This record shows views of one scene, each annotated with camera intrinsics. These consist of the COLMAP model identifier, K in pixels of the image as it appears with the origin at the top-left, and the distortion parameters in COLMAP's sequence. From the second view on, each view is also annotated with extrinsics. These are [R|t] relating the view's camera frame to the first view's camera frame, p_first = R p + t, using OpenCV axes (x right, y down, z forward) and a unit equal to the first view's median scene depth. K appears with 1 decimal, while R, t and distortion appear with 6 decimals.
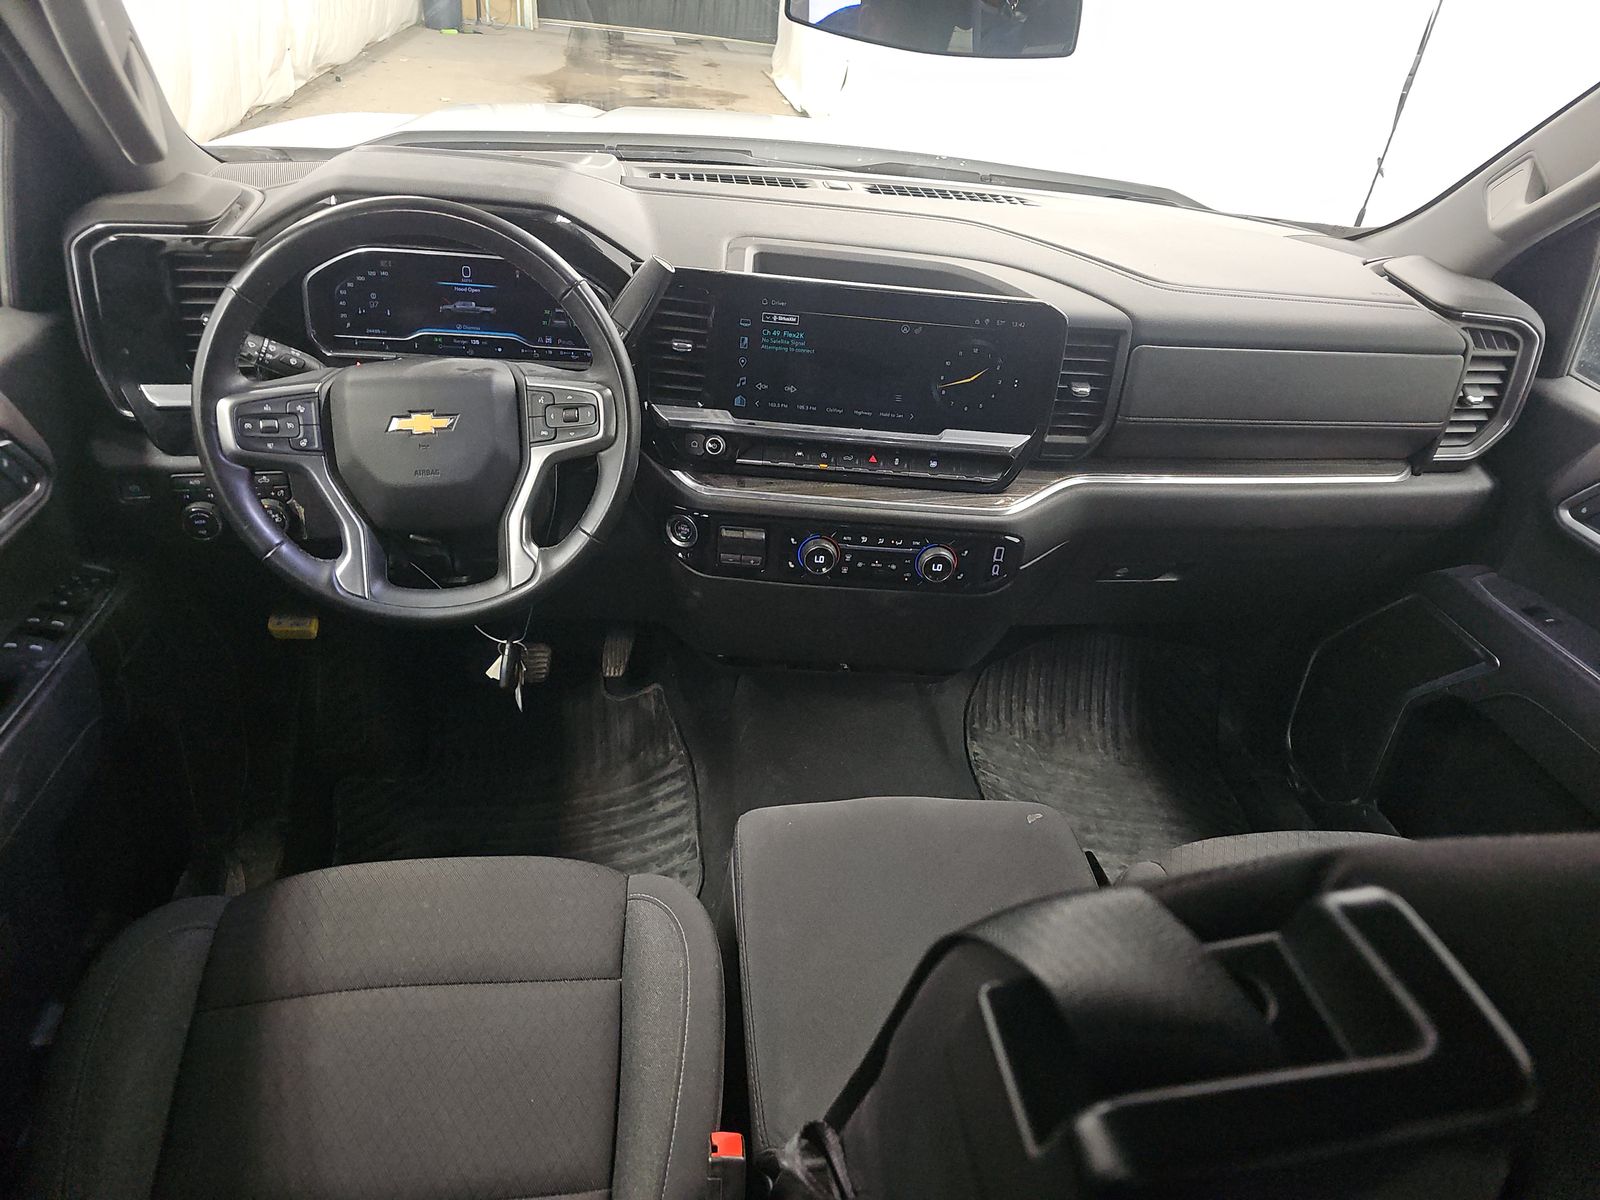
lens RADIAL K [[1055.7, 0, 793.9], [0, 1055.7, 602.0], [0, 0, 1]] dist [0.059039, -0.045840]
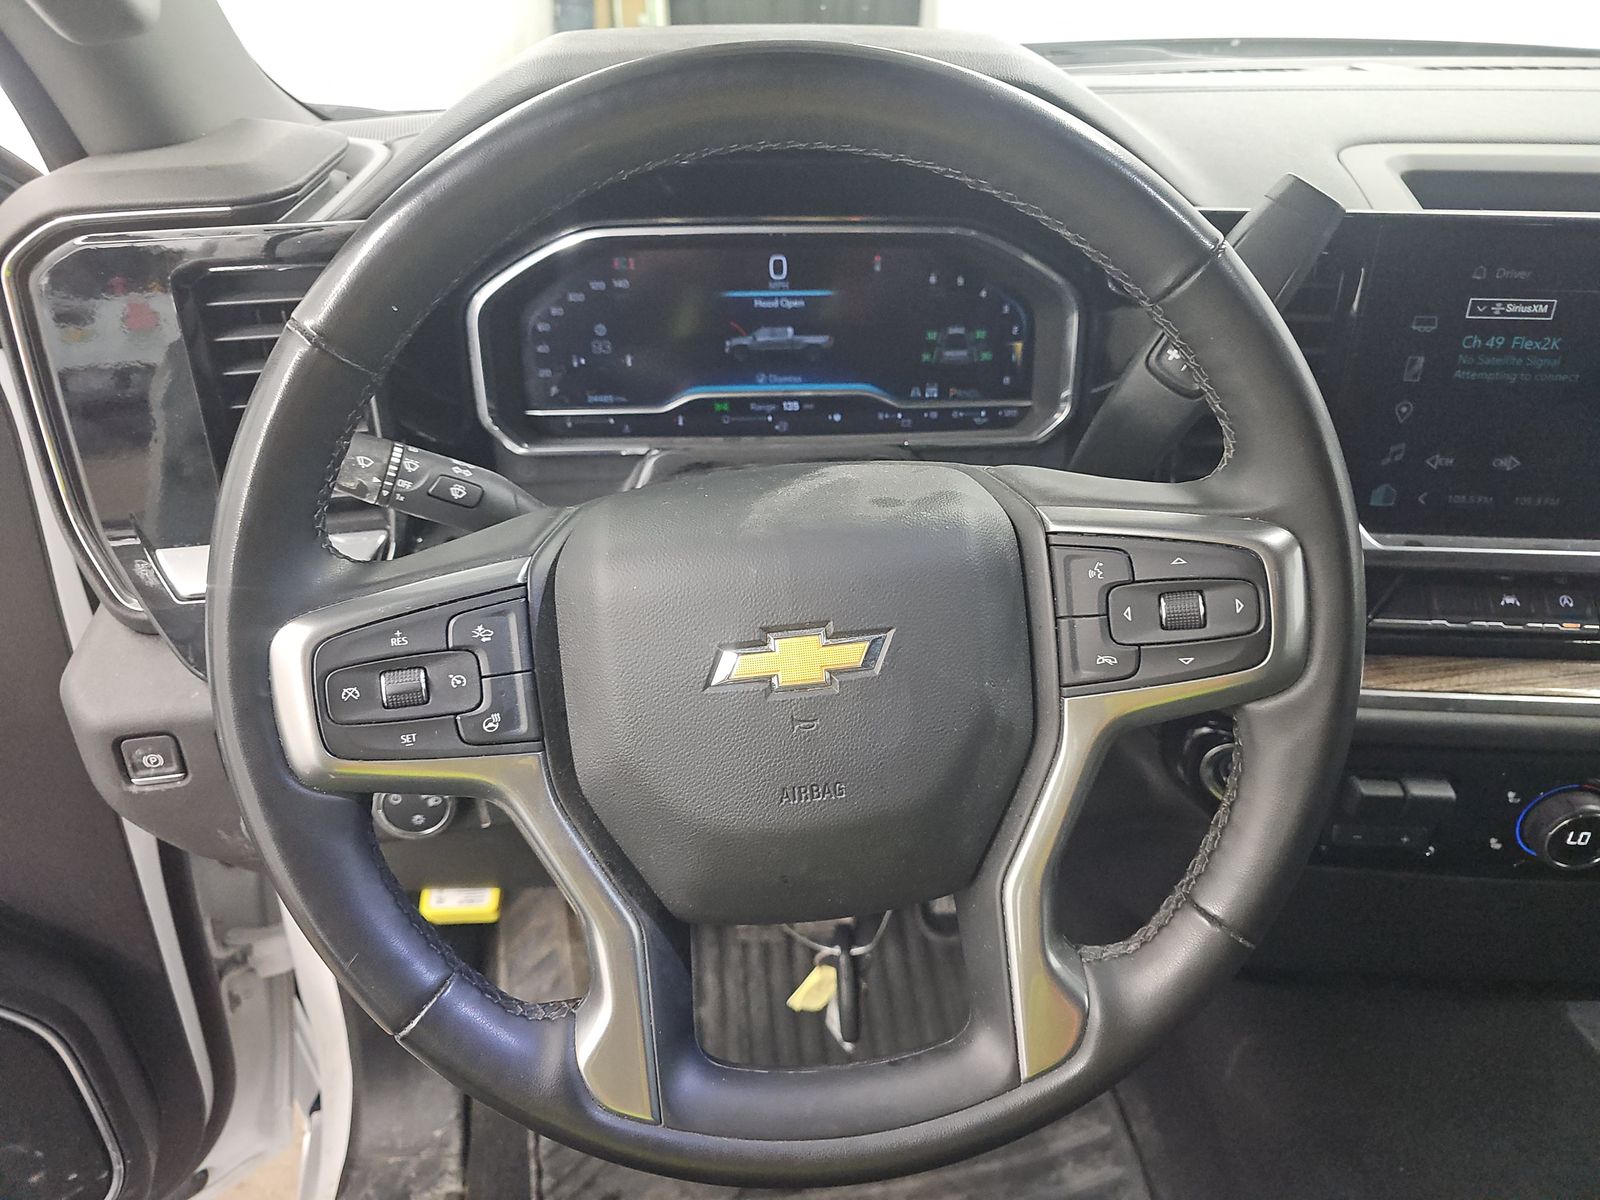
lens RADIAL K [[1055.7, 0, 793.9], [0, 1055.7, 602.0], [0, 0, 1]] dist [0.059039, -0.045840]
pose [[0.991454, -0.036922, -0.125123, -0.283914], [0.035193, 0.999252, -0.015998, -0.169994], [0.125620, 0.011457, 0.992012, 0.596704]]
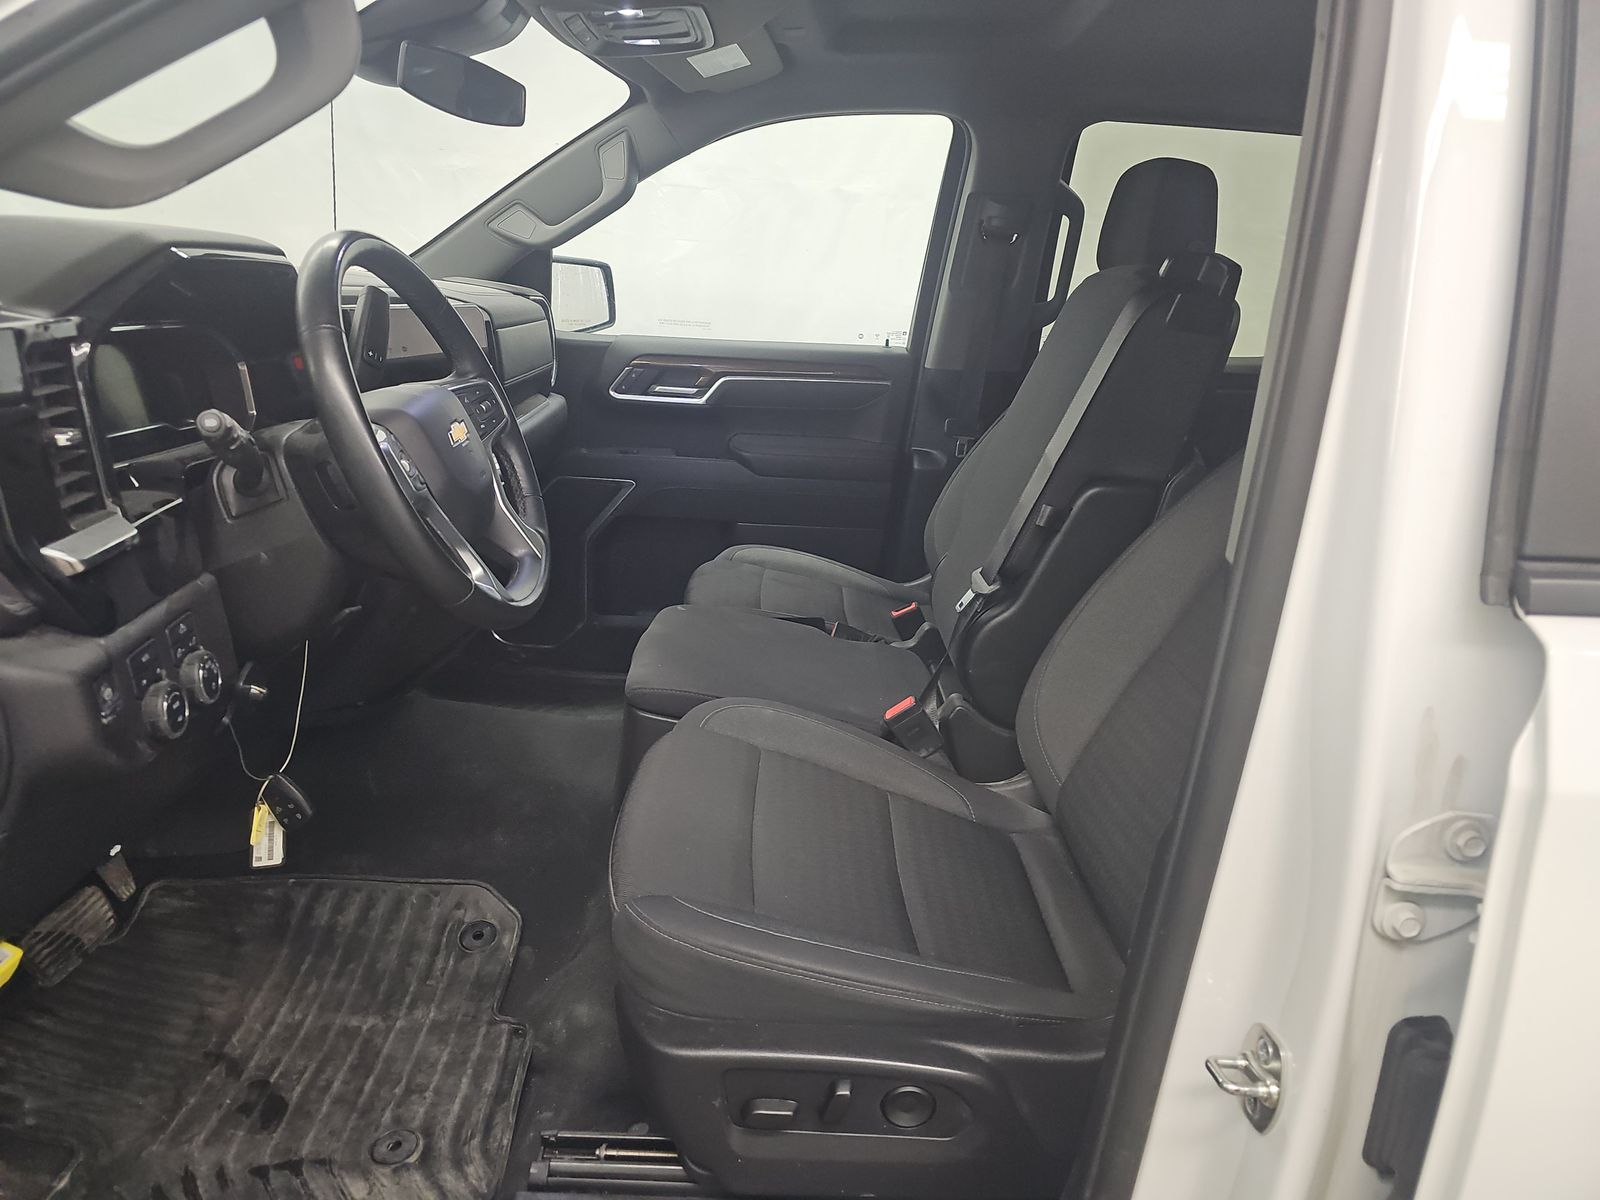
lens RADIAL K [[1055.7, 0, 793.9], [0, 1055.7, 602.0], [0, 0, 1]] dist [0.059039, -0.045840]
pose [[0.112860, -0.355756, 0.927739, -1.233636], [0.471191, 0.841202, 0.265252, -0.140398], [-0.874781, 0.407207, 0.262567, 0.476789]]
